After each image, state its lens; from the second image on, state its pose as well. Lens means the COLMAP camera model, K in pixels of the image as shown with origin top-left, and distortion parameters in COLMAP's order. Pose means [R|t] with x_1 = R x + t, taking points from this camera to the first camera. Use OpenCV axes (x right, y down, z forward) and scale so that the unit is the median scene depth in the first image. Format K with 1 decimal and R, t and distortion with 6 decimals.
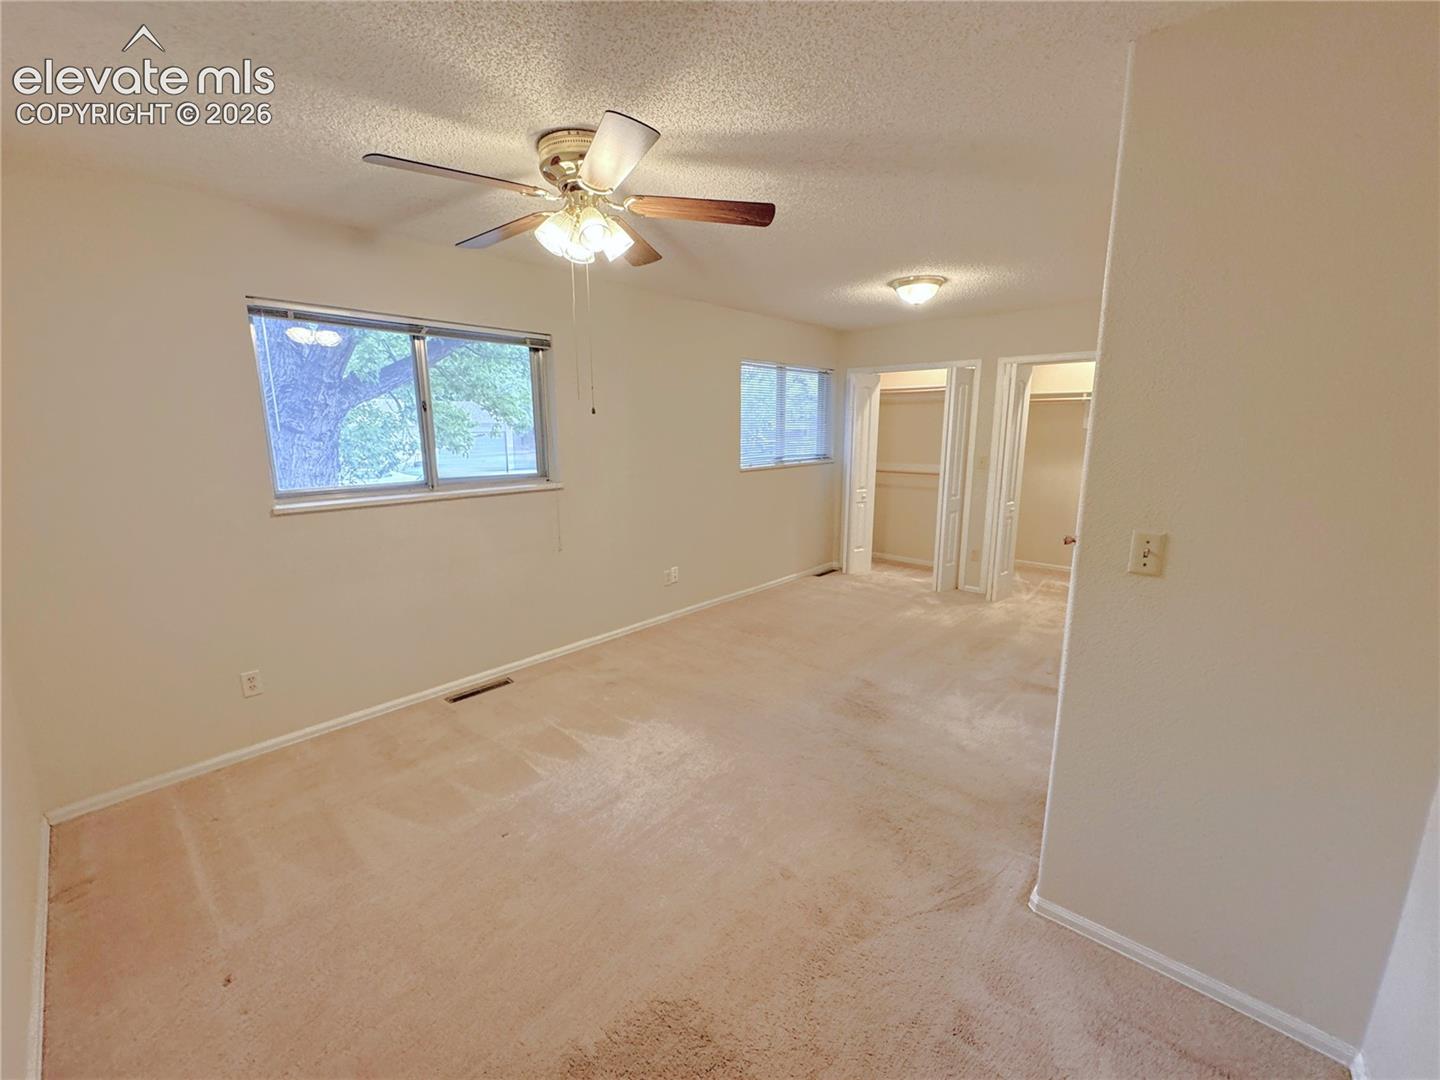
lens RADIAL K [[592.4, 0, 732.4], [0, 592.4, 537.0], [0, 0, 1]] dist [0.001504, 0.001040]
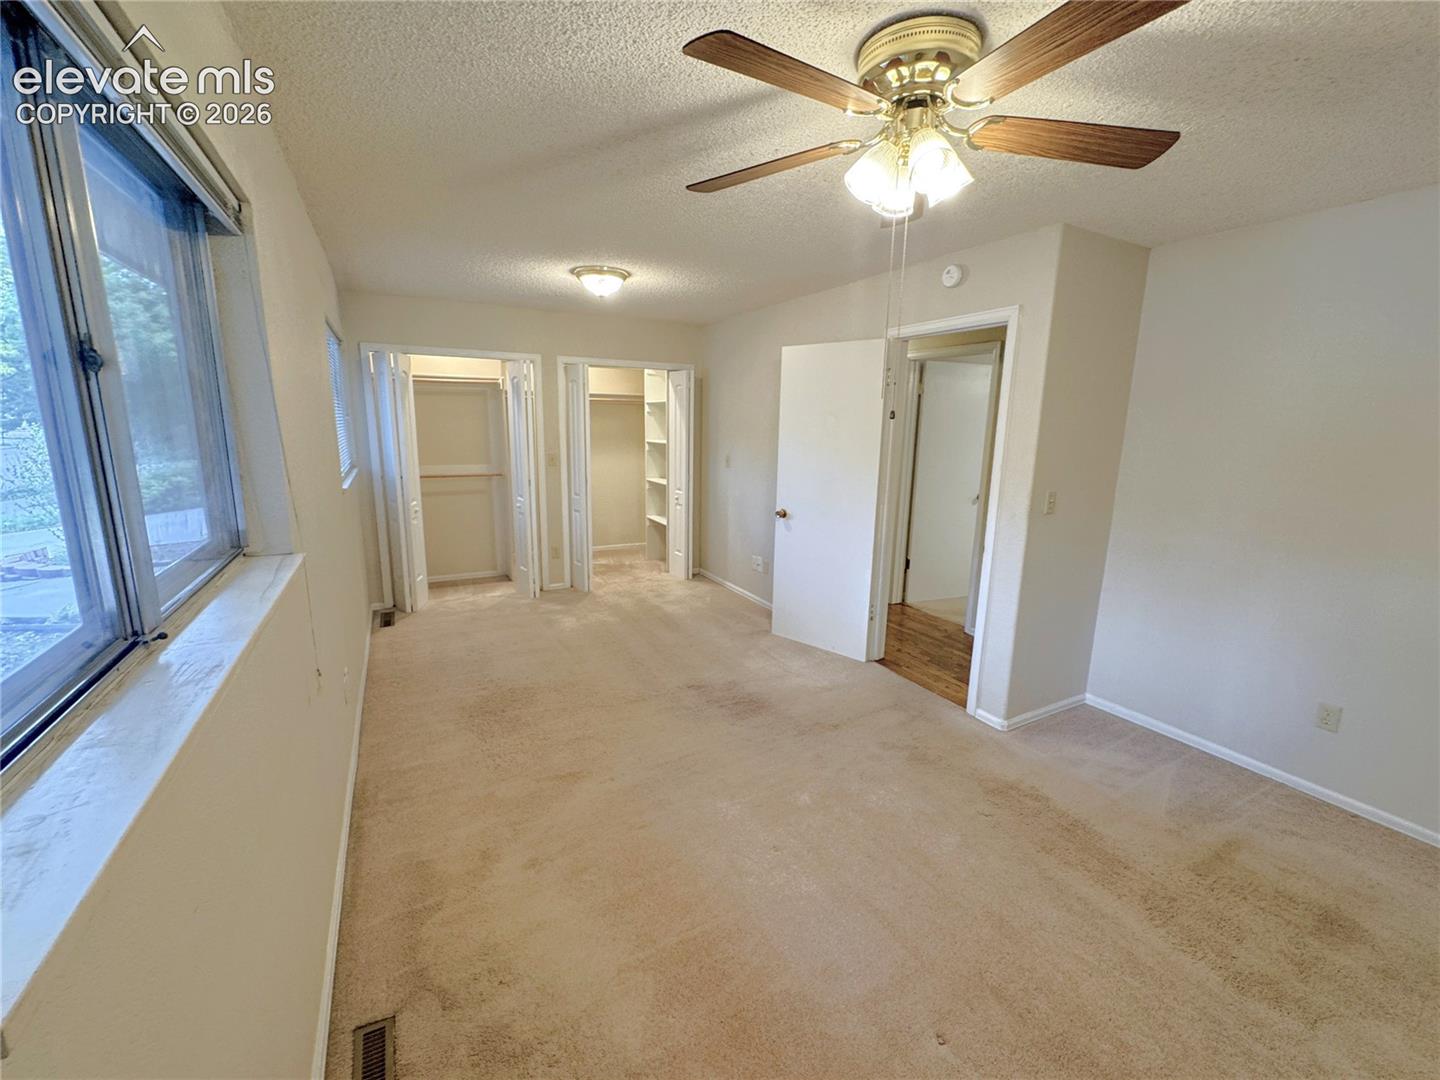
lens RADIAL K [[592.4, 0, 719.6], [0, 592.4, 538.1], [0, 0, 1]] dist [0.001504, 0.001040]
pose [[0.351688, -0.178716, 0.918899, -0.426516], [0.159843, 0.978656, 0.129162, -0.081361], [-0.922370, 0.101455, 0.372748, 0.391412]]
